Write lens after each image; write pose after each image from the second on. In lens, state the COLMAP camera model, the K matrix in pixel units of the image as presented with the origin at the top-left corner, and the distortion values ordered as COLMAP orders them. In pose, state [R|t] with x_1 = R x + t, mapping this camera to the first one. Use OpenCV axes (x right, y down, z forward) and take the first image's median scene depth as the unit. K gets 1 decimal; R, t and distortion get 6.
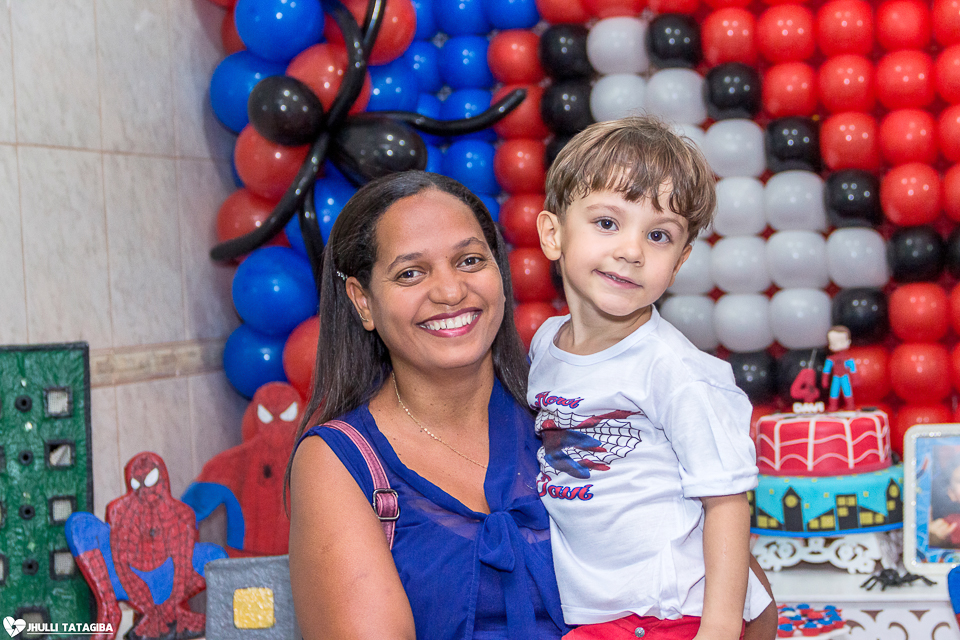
lens RADIAL K [[1872.9, 0, 480.0], [0, 1872.9, 320.0], [0, 0, 1]] dist [0.015276, -0.105761]
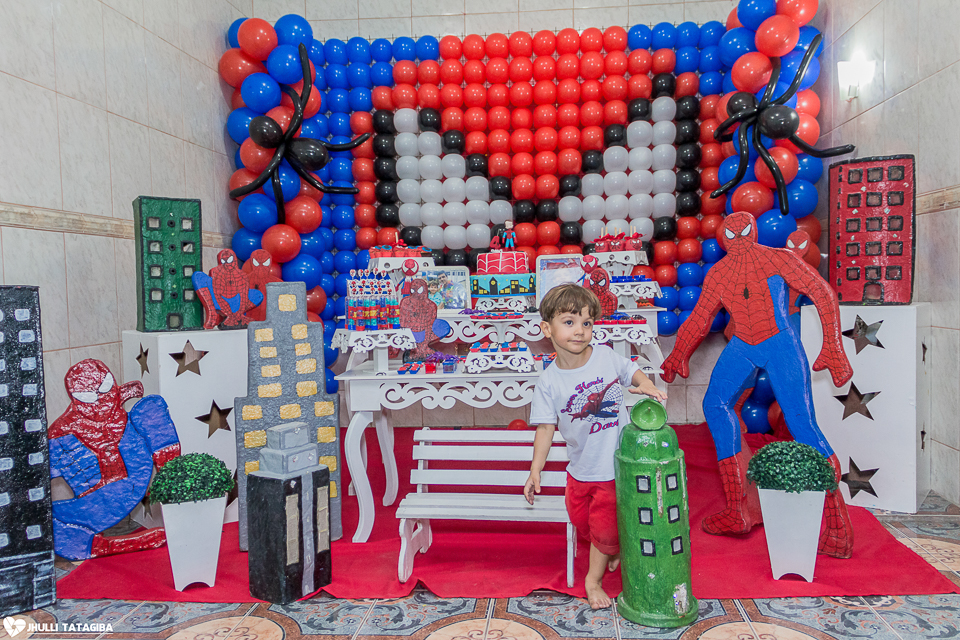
lens RADIAL K [[793.3, 0, 478.8], [0, 793.3, 324.3], [0, 0, 1]] dist [0.085053, -0.076348]
pose [[0.970617, 0.019897, 0.239807, -0.081411], [-0.025005, 0.999520, 0.018276, 0.100576], [-0.239329, -0.023736, 0.970648, -0.025559]]
